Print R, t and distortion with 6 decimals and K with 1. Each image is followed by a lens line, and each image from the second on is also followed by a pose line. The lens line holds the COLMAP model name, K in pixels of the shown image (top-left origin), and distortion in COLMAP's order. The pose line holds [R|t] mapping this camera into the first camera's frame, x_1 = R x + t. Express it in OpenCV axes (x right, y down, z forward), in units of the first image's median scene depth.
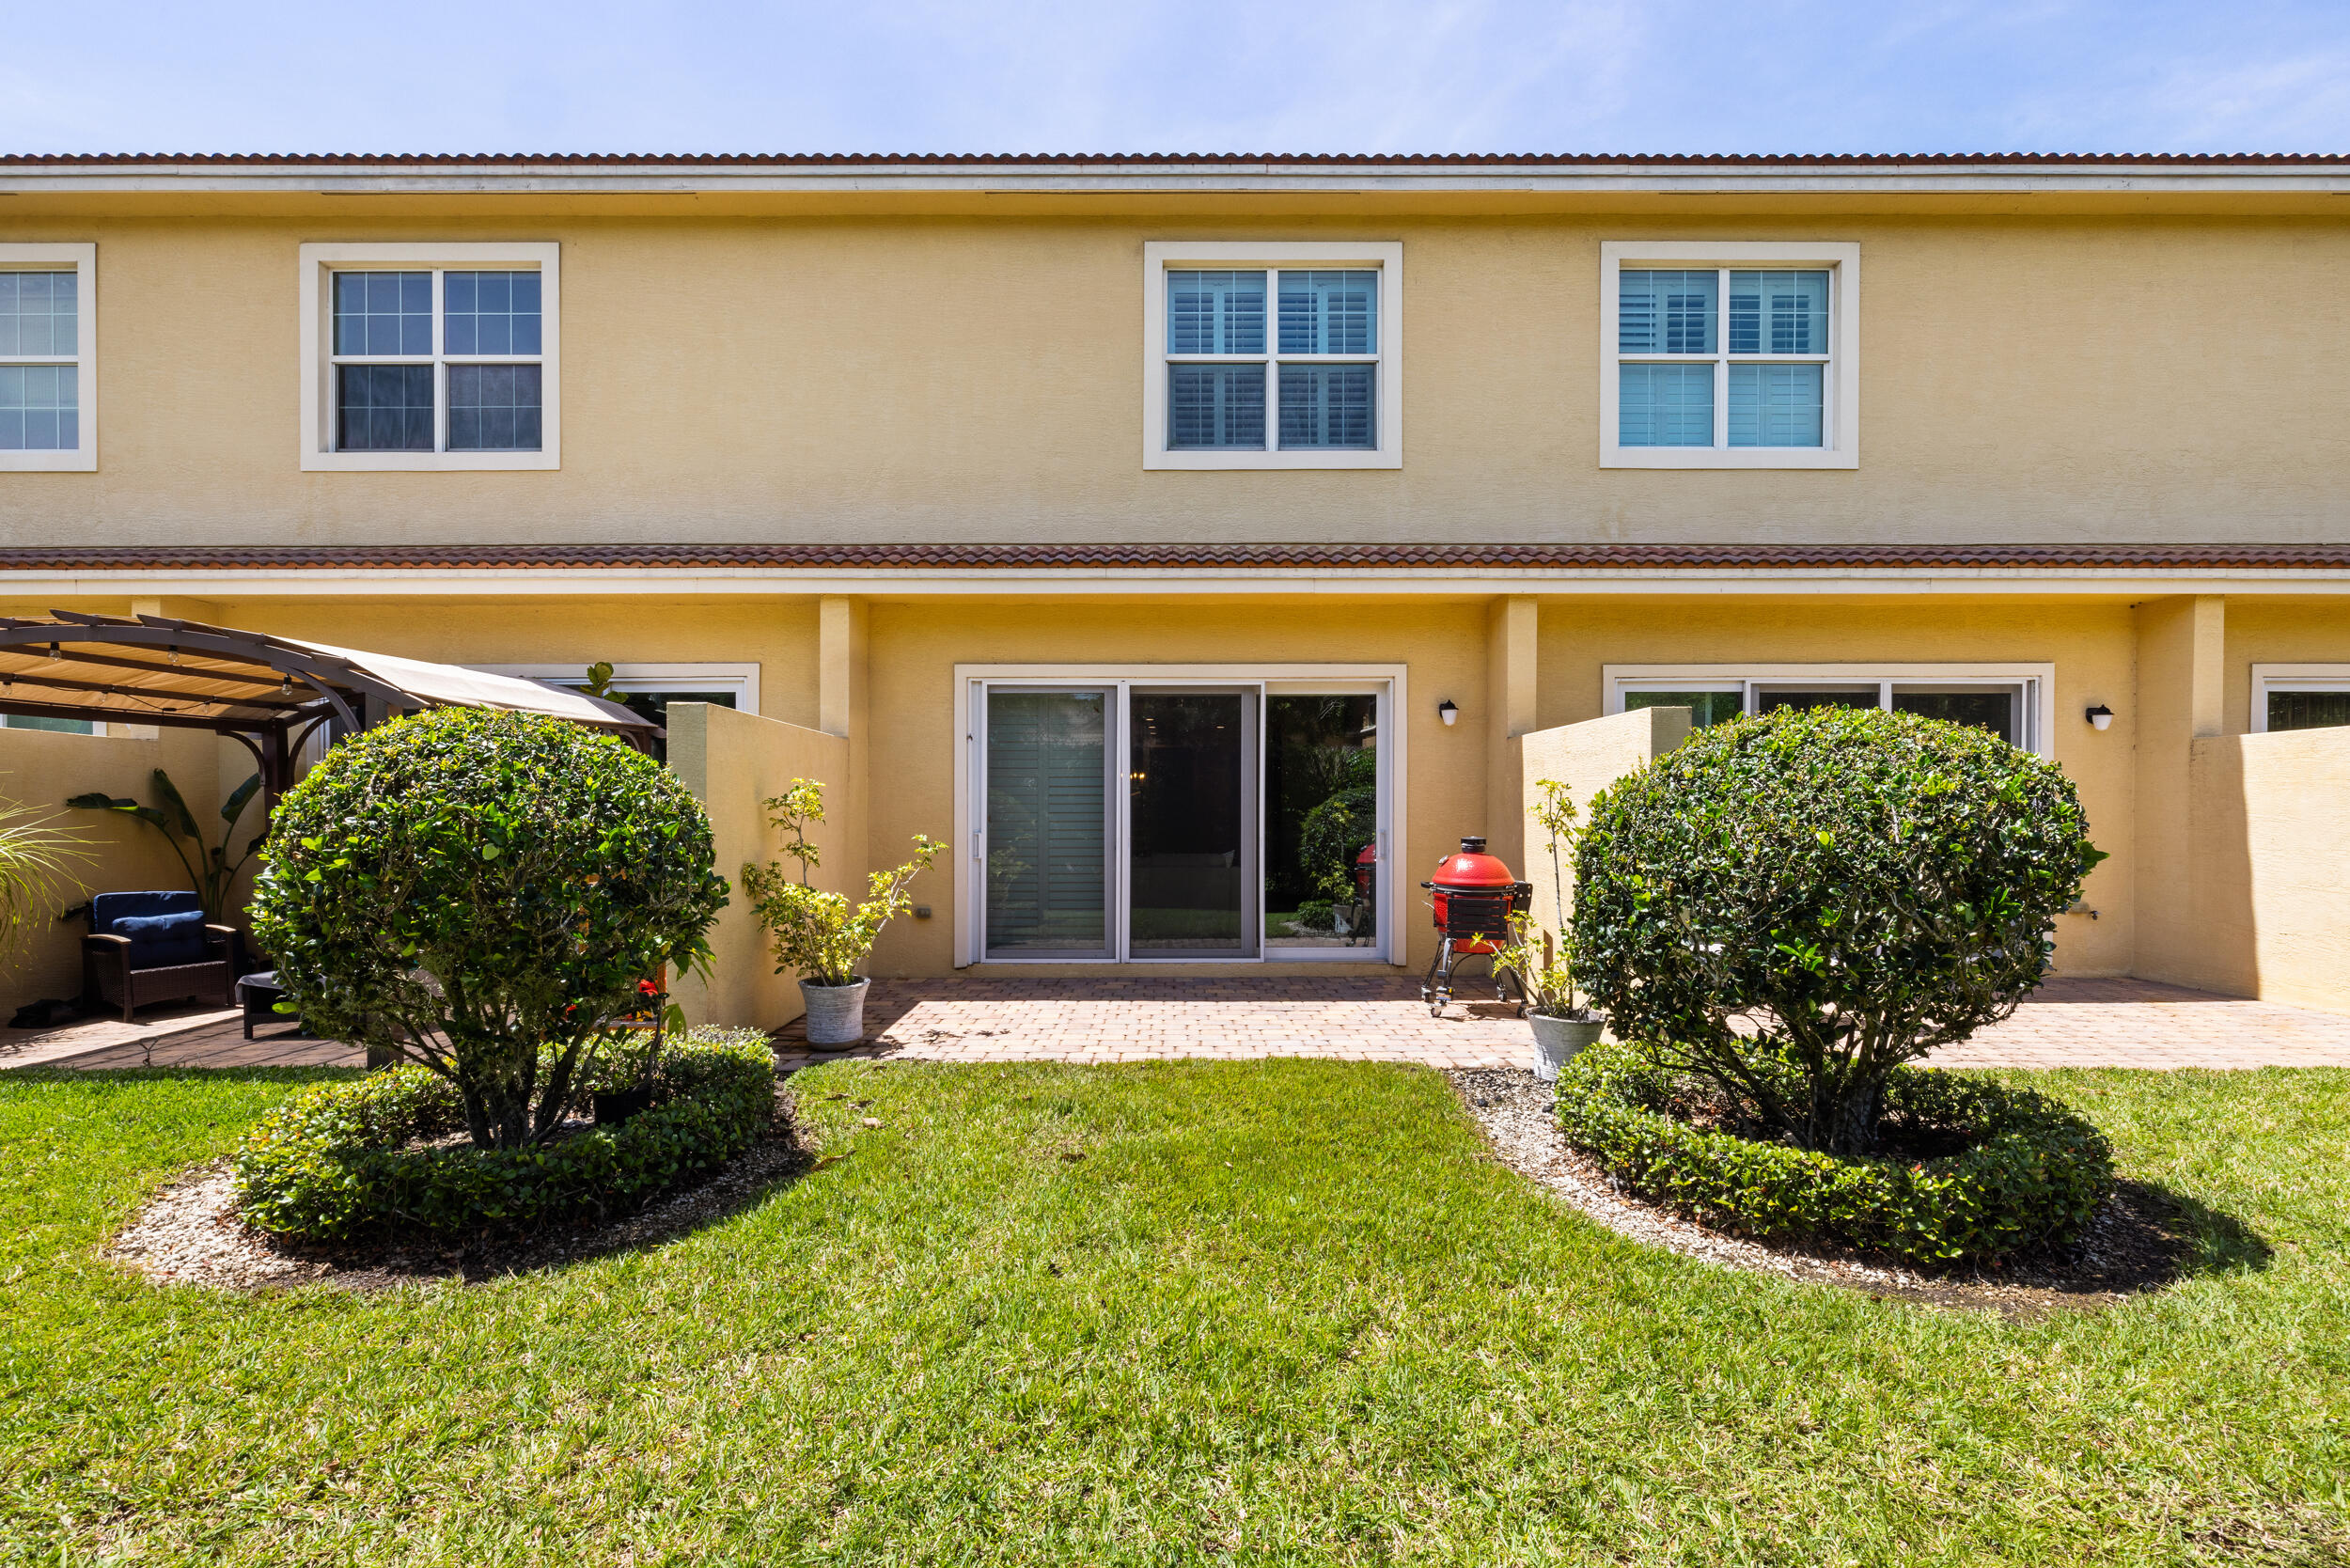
lens RADIAL K [[1053.1, 0, 1178.2], [0, 1053.1, 833.5], [0, 0, 1]] dist [-0.003323, 0.000112]
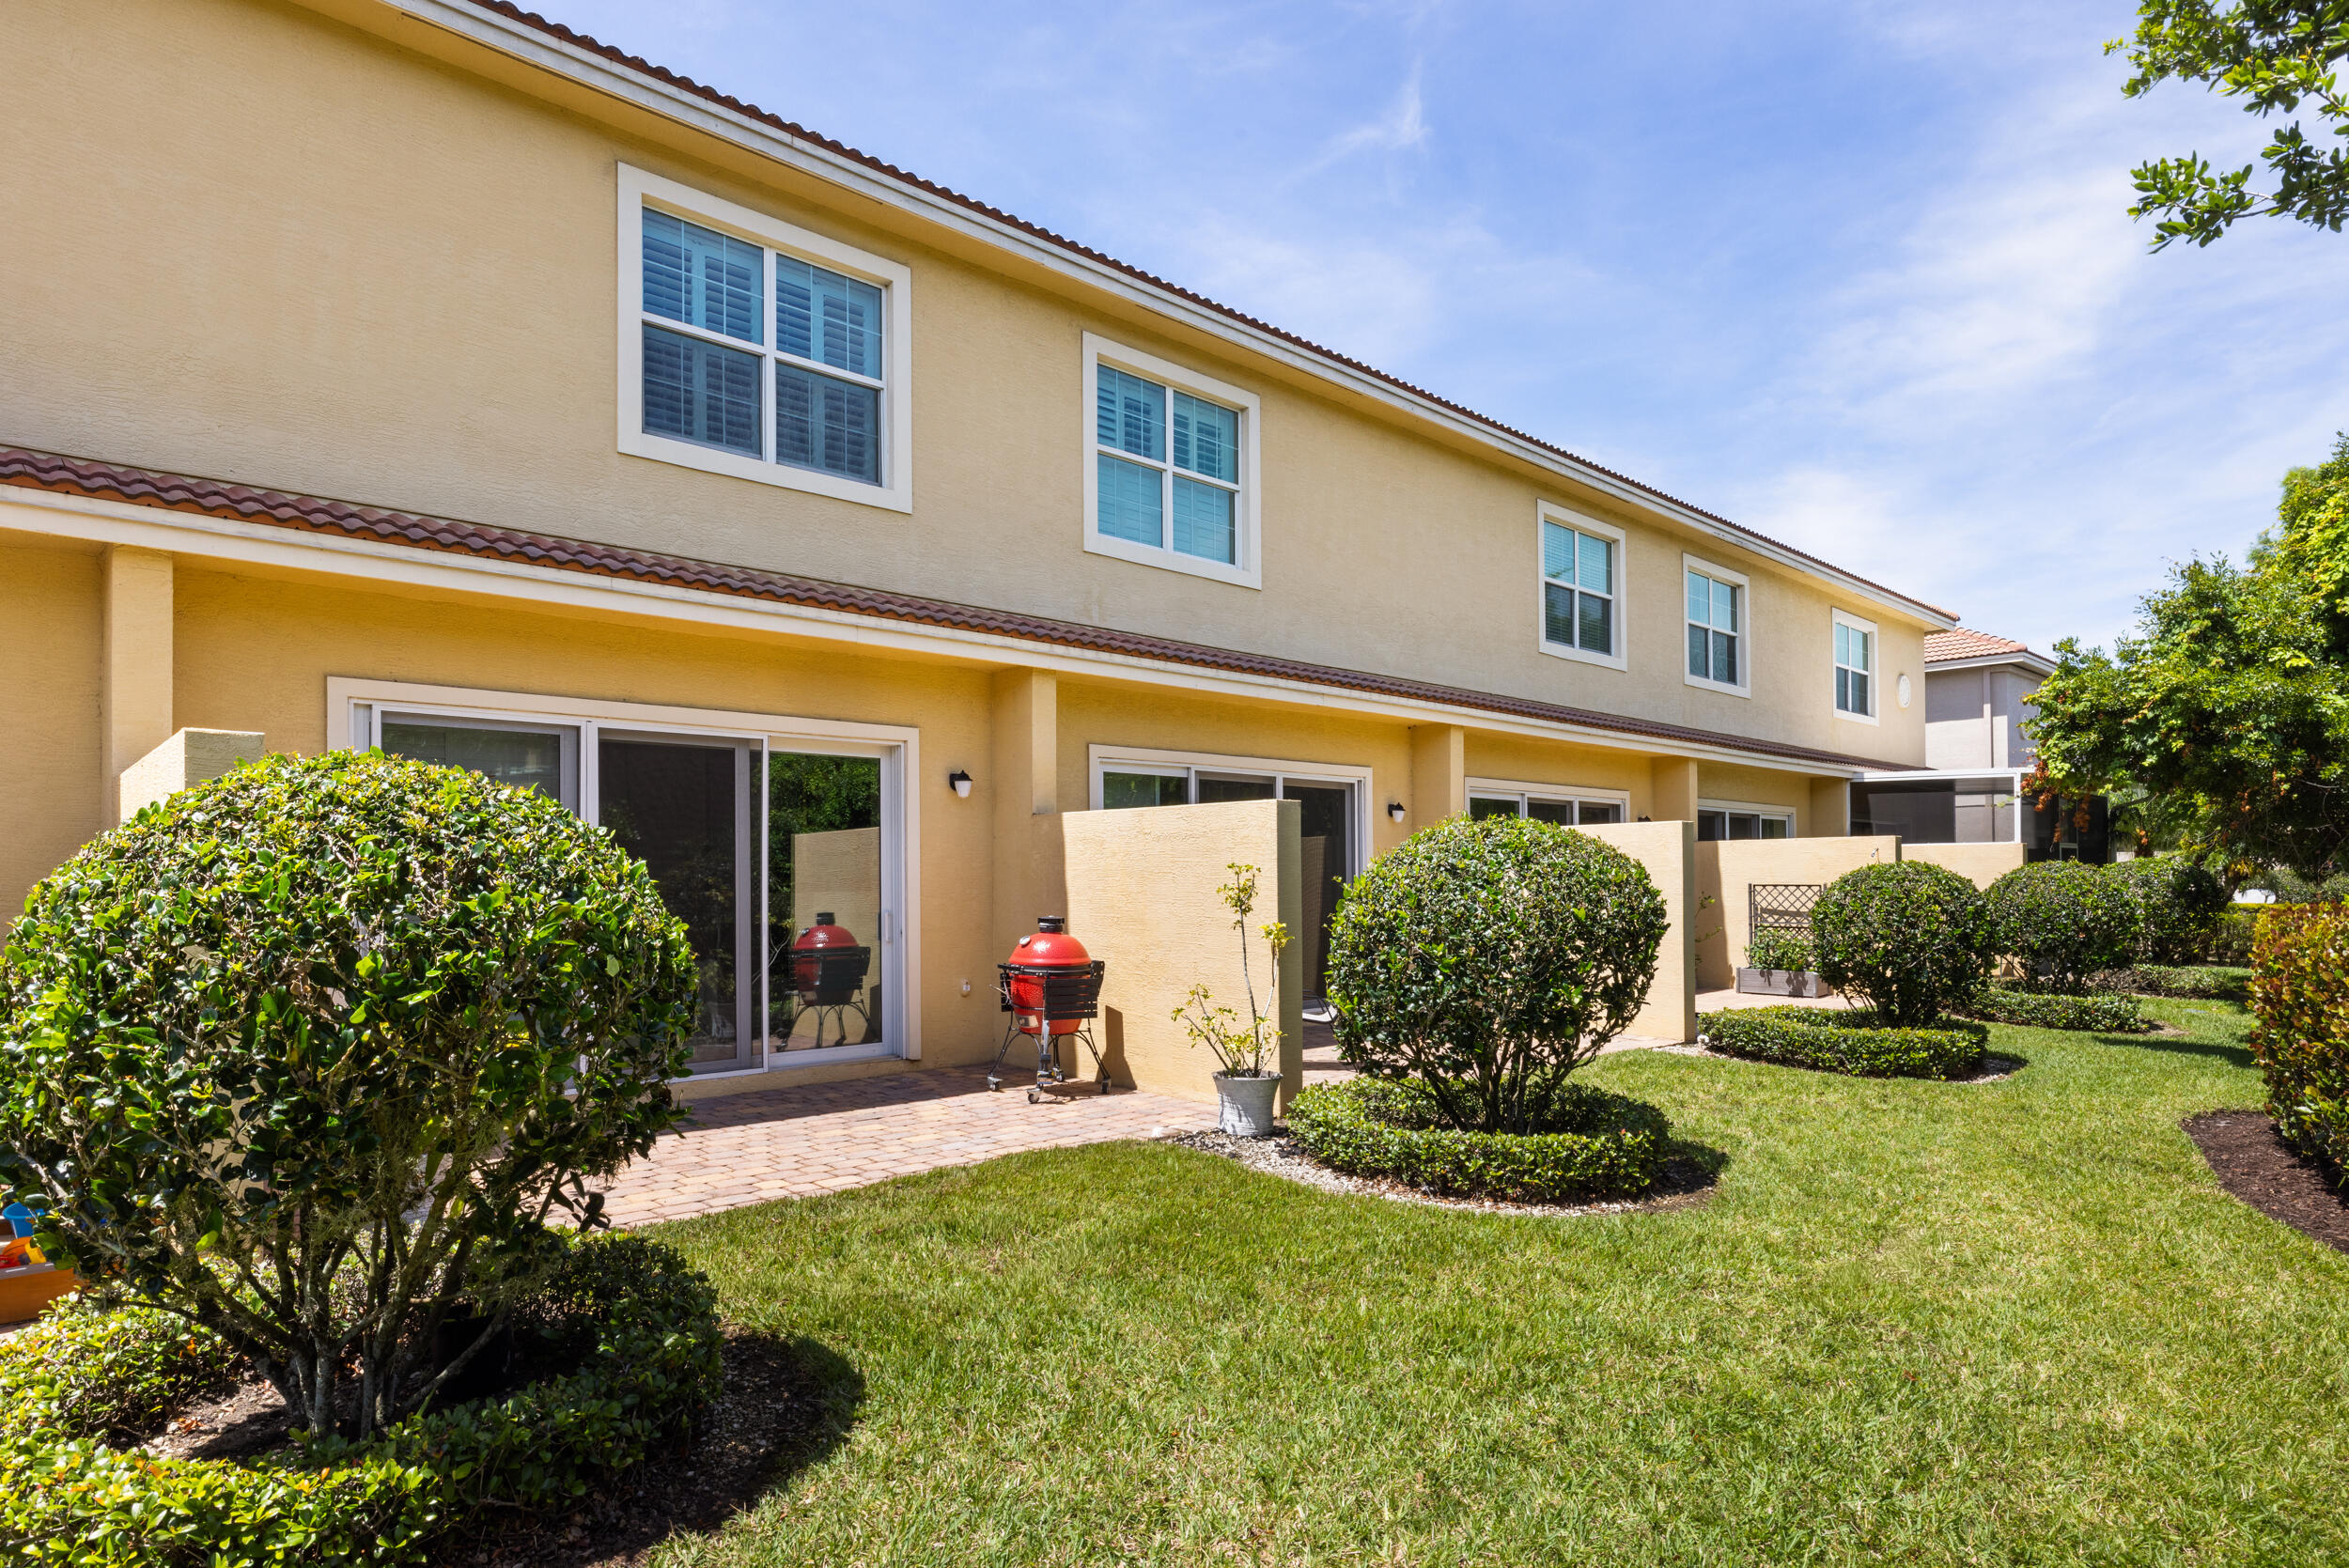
lens RADIAL K [[1317.2, 0, 1172.7], [0, 1317.2, 871.0], [0, 0, 1]] dist [0.000509, 0.000411]
pose [[0.727632, 0.001959, 0.685965, -0.408671], [0.016753, 0.999647, -0.020626, -0.010287], [-0.685763, 0.026500, 0.727342, 0.023600]]
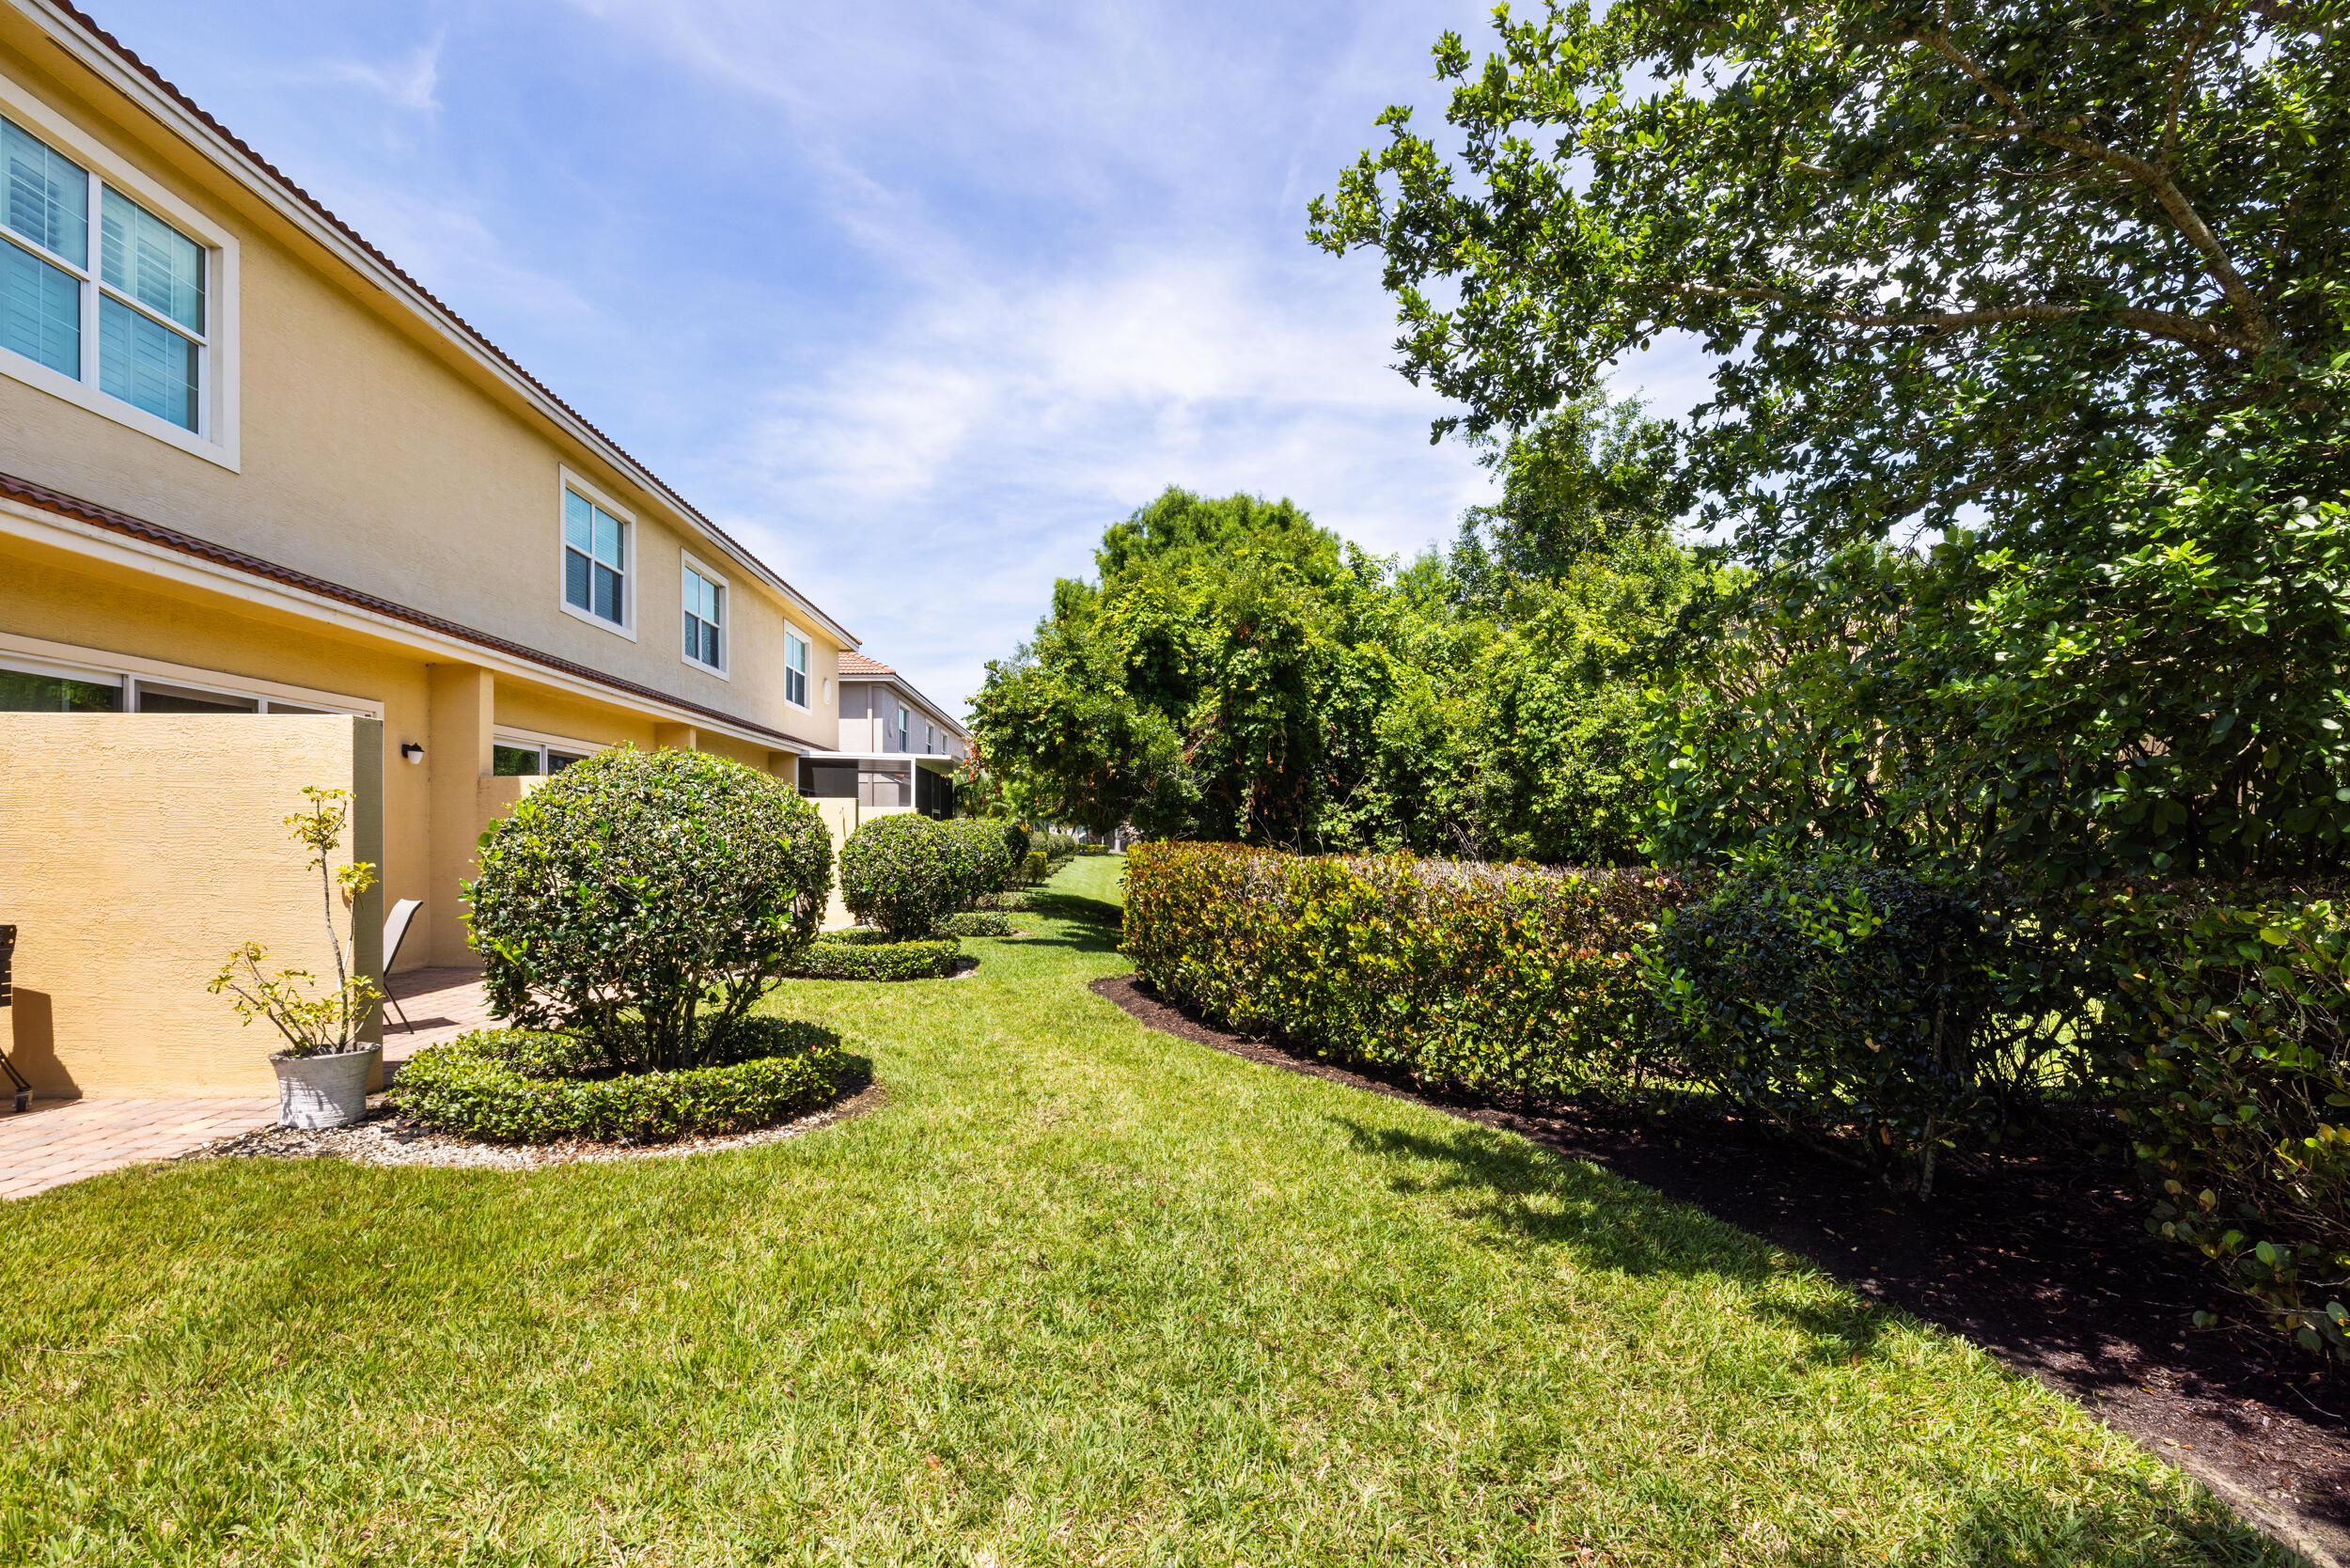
lens RADIAL K [[1053.1, 0, 1178.2], [0, 1053.1, 833.5], [0, 0, 1]] dist [-0.003323, 0.000112]
pose [[-0.069633, 0.005400, 0.997558, -0.363818], [0.019313, 0.999805, -0.004064, 0.002879], [-0.997386, 0.018983, -0.069723, 0.213110]]
